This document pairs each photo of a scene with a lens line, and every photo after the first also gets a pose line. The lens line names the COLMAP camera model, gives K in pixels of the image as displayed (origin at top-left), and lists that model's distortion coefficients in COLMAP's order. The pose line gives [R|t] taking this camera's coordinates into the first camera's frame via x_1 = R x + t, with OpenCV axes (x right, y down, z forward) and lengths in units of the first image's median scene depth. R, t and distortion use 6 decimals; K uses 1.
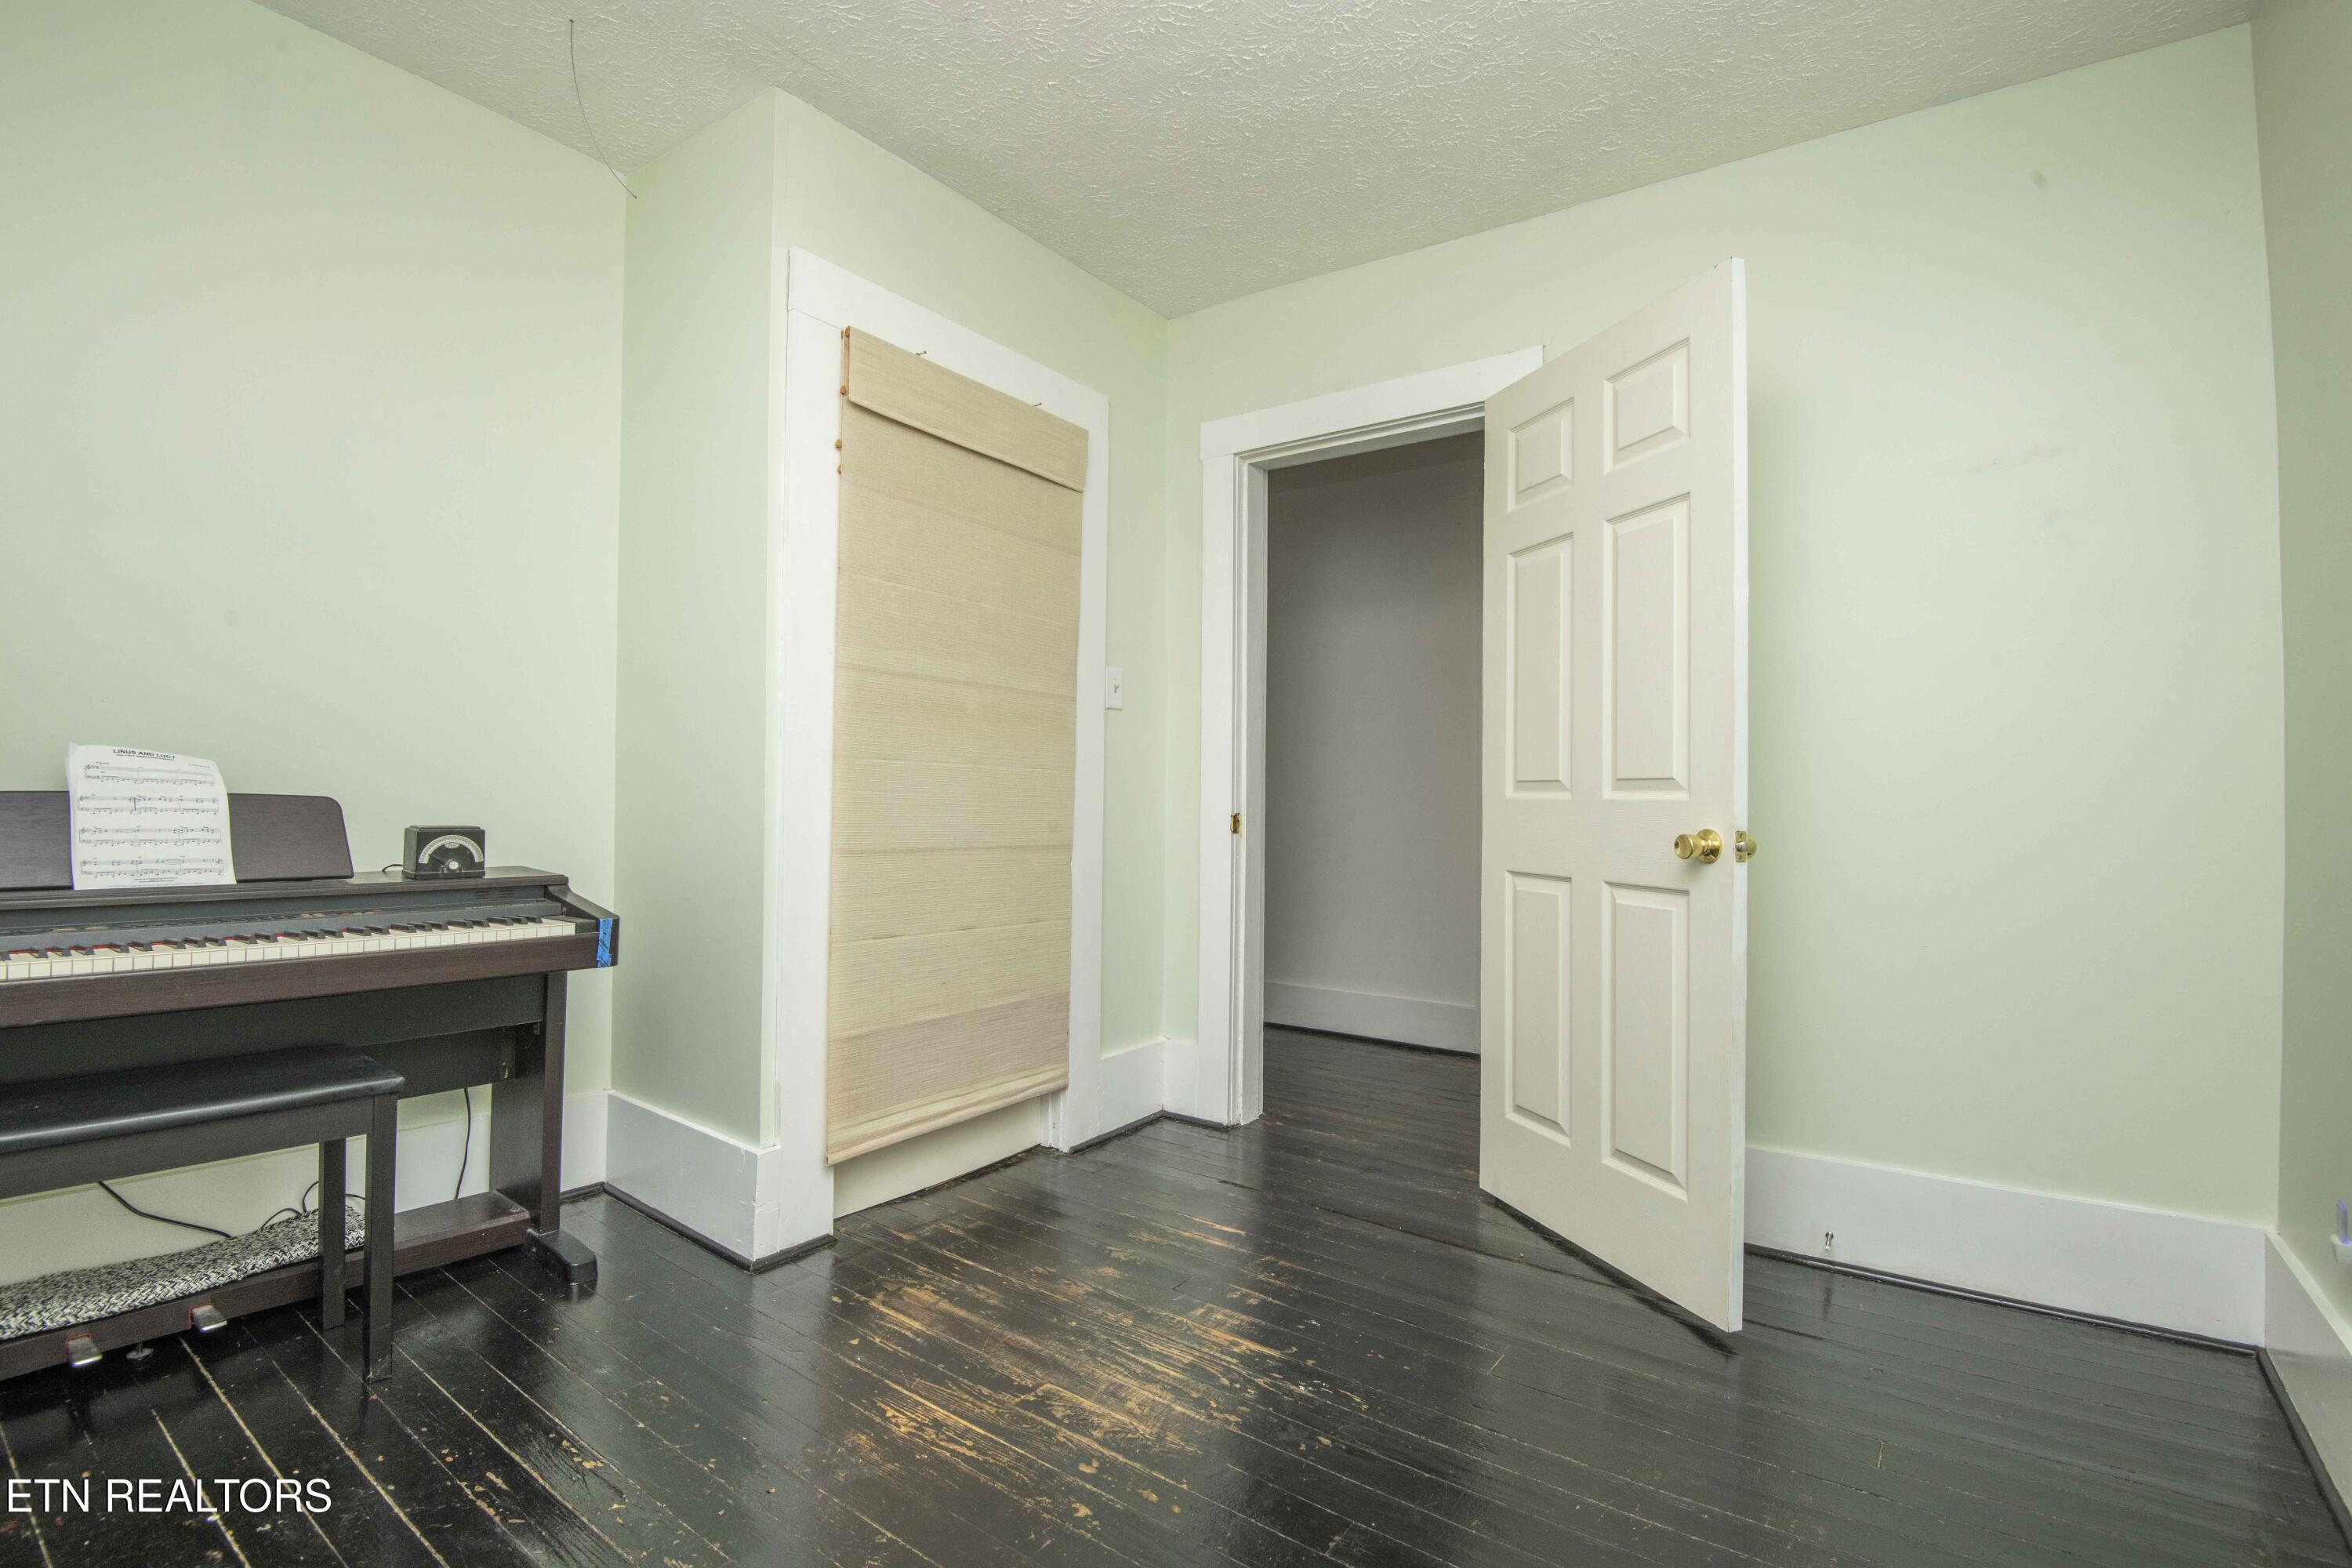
lens RADIAL K [[1082.4, 0, 1181.1], [0, 1082.4, 782.2], [0, 0, 1]] dist [-0.030770, -0.004392]
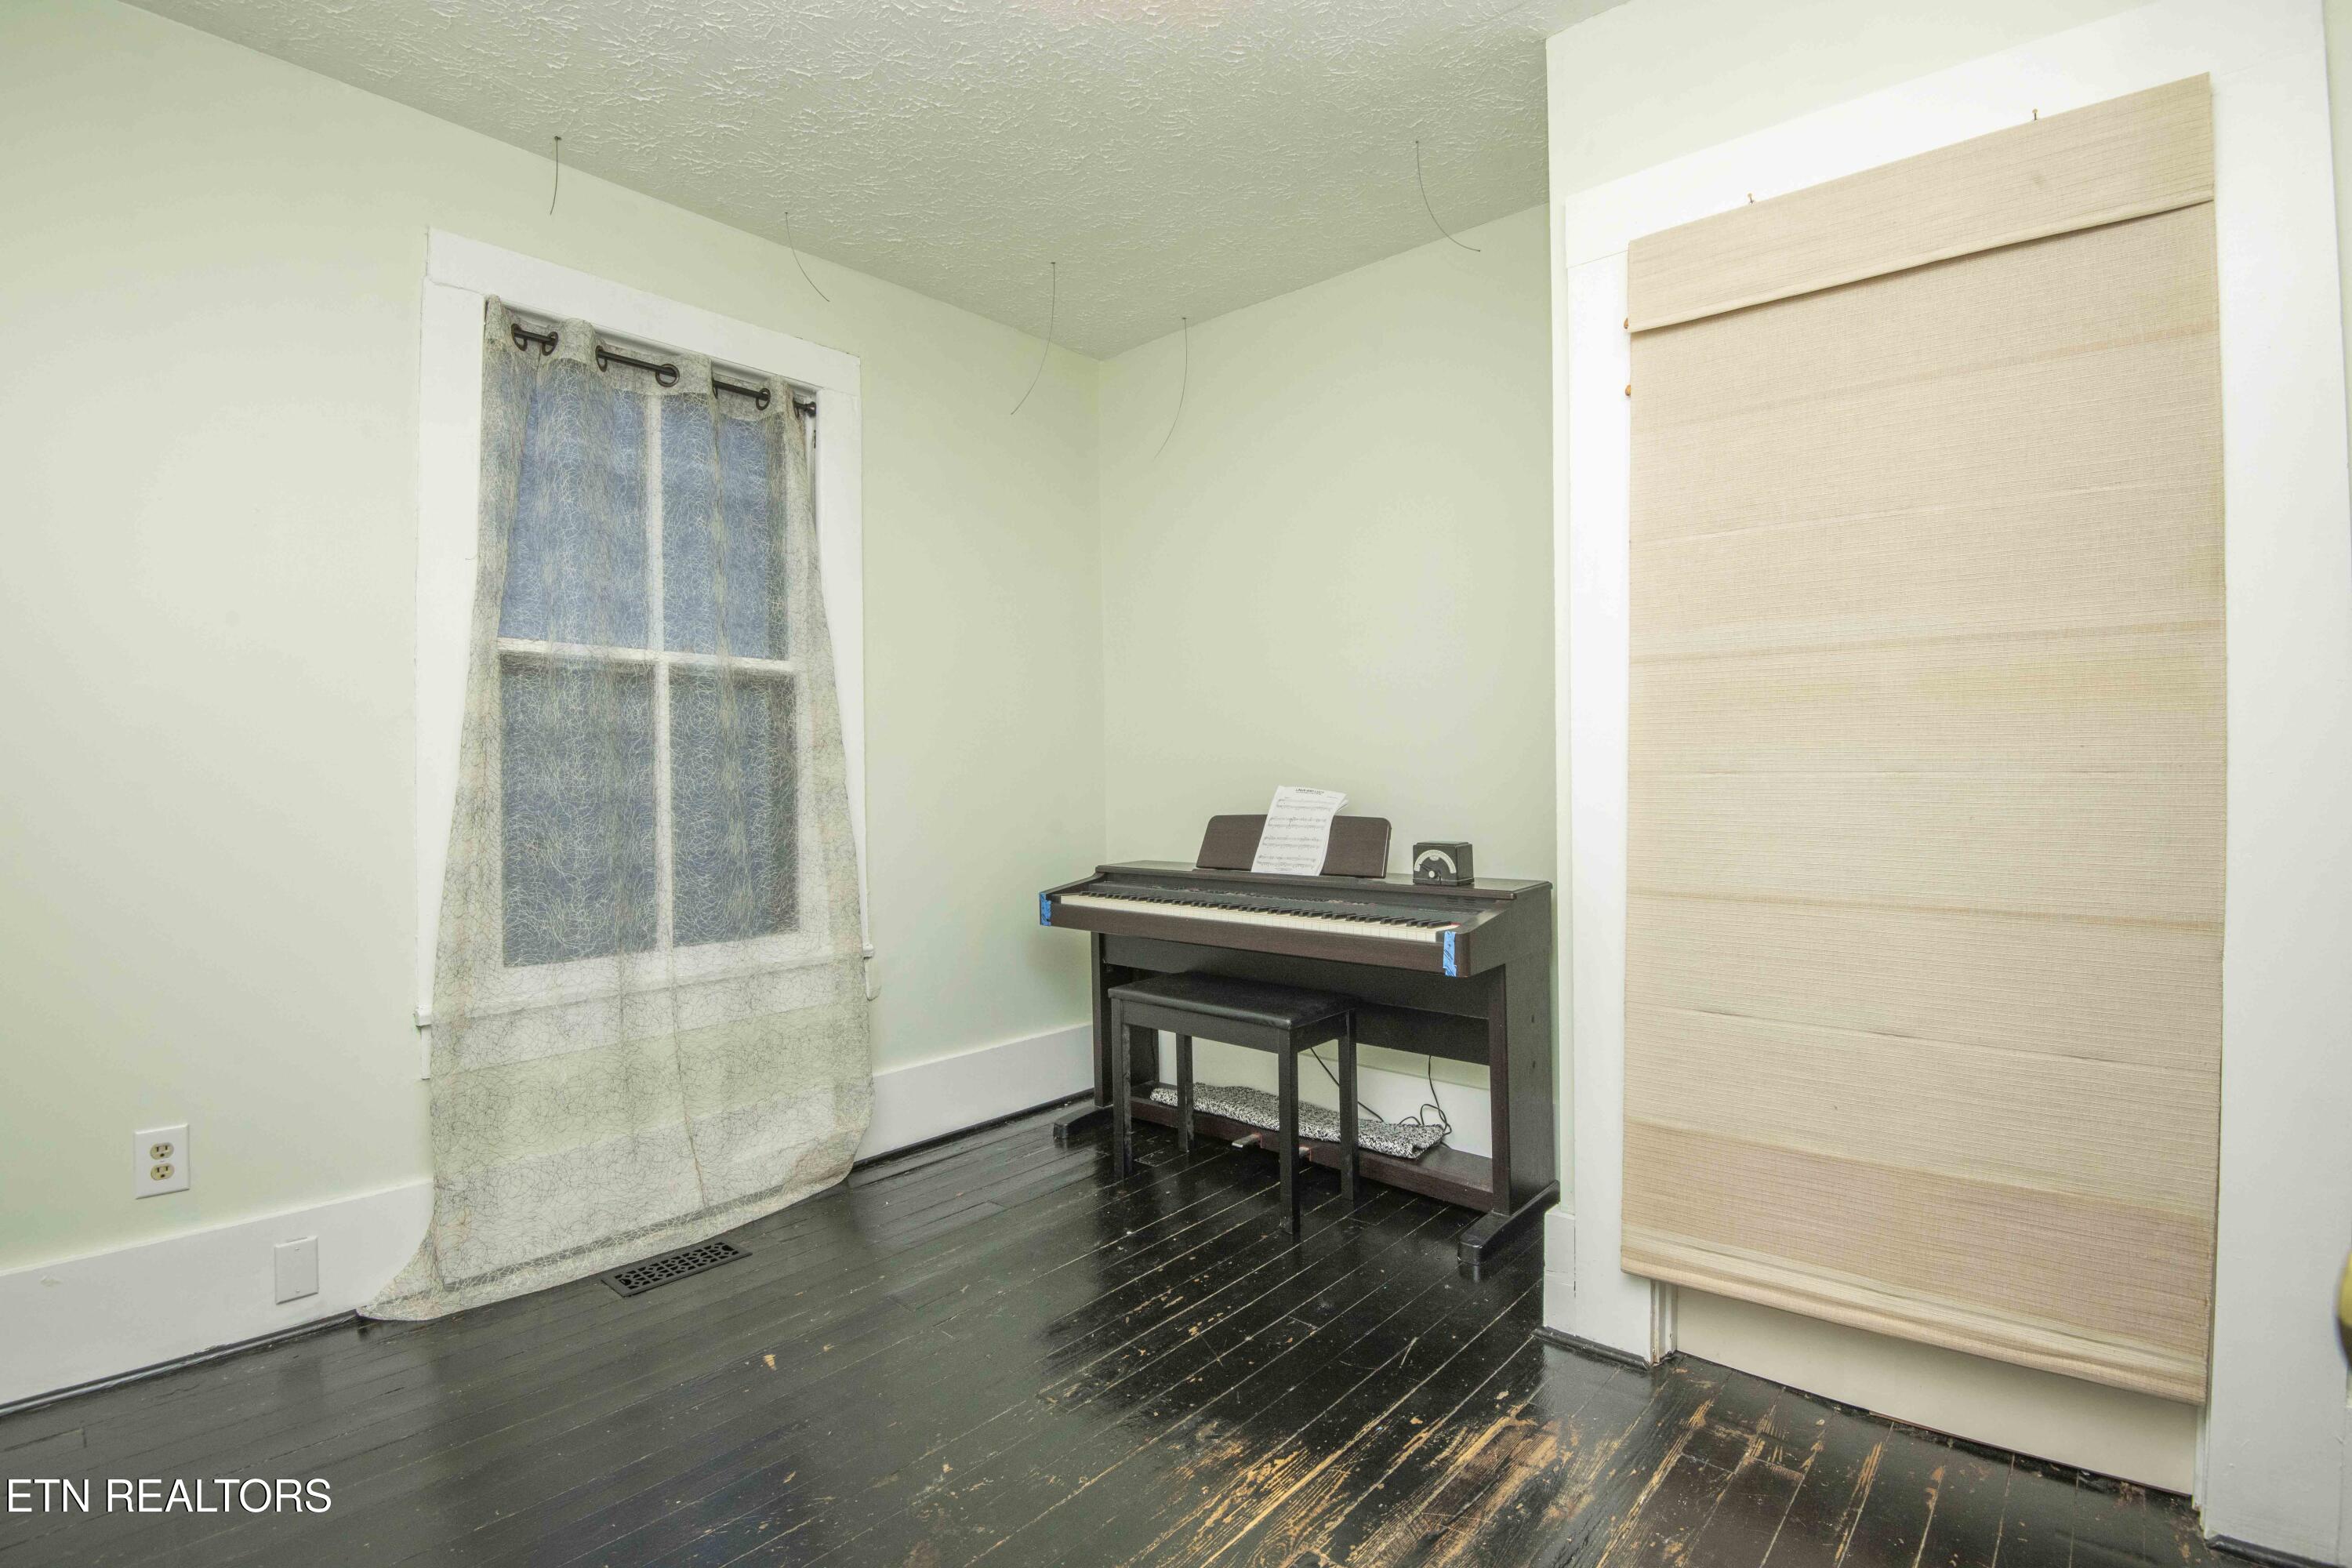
lens RADIAL K [[1082.4, 0, 1186.2], [0, 1082.4, 789.3], [0, 0, 1]] dist [-0.030770, -0.004392]
pose [[-0.079875, -0.015997, -0.996677, 0.582763], [0.017351, 0.999697, -0.017436, -0.003795], [0.996654, -0.018686, -0.079573, 0.821683]]
